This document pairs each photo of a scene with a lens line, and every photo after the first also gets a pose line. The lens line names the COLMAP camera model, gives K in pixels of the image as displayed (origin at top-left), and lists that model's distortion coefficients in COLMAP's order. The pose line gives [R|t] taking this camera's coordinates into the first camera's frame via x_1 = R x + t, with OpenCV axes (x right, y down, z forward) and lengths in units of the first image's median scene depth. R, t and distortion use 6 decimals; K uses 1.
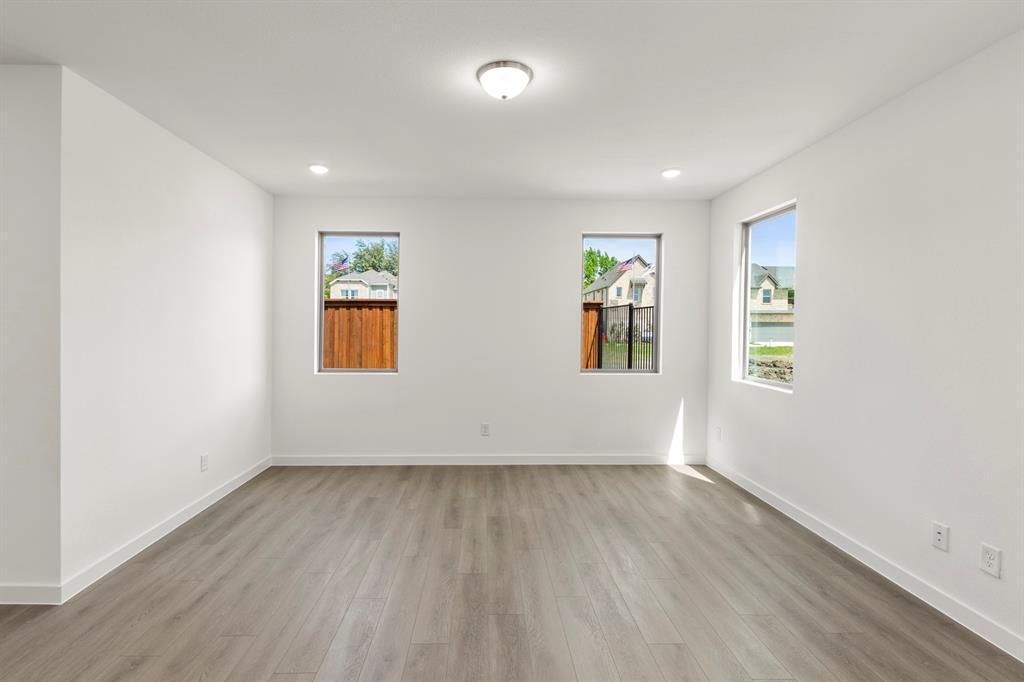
lens RADIAL K [[466.1, 0, 525.0], [0, 466.1, 329.7], [0, 0, 1]] dist [0.004191, -0.002906]
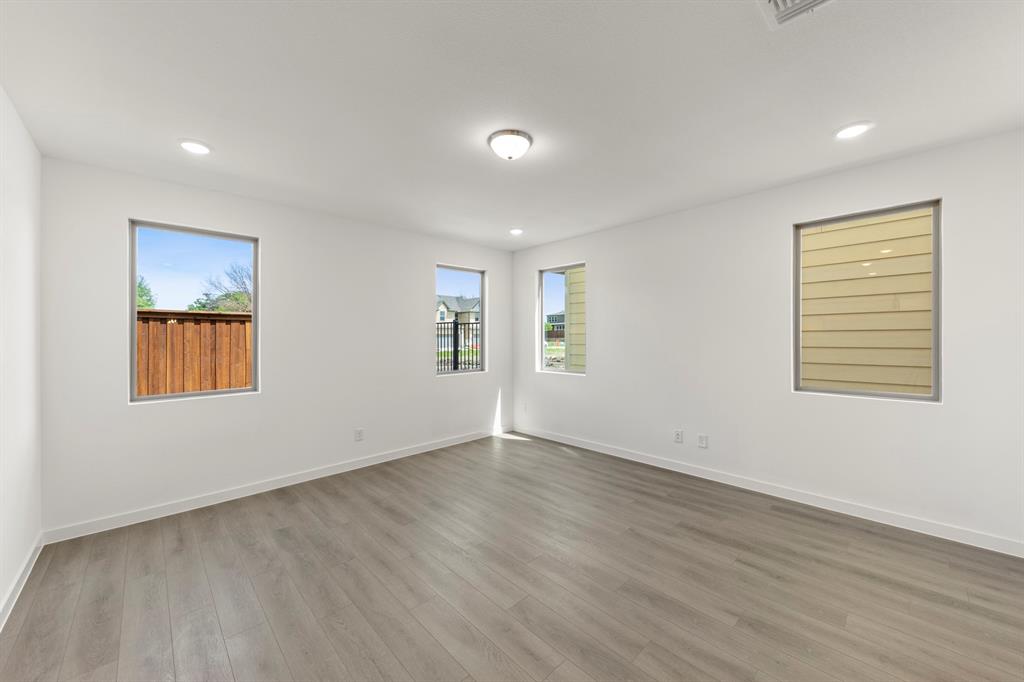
lens RADIAL K [[360.6, 0, 518.9], [0, 360.6, 338.0], [0, 0, 1]] dist [0.002105, -0.000645]
pose [[0.755108, -0.014796, 0.655433, -0.372902], [0.019369, 0.999812, 0.000255, -0.003307], [-0.655314, 0.012503, 0.755253, 0.134669]]
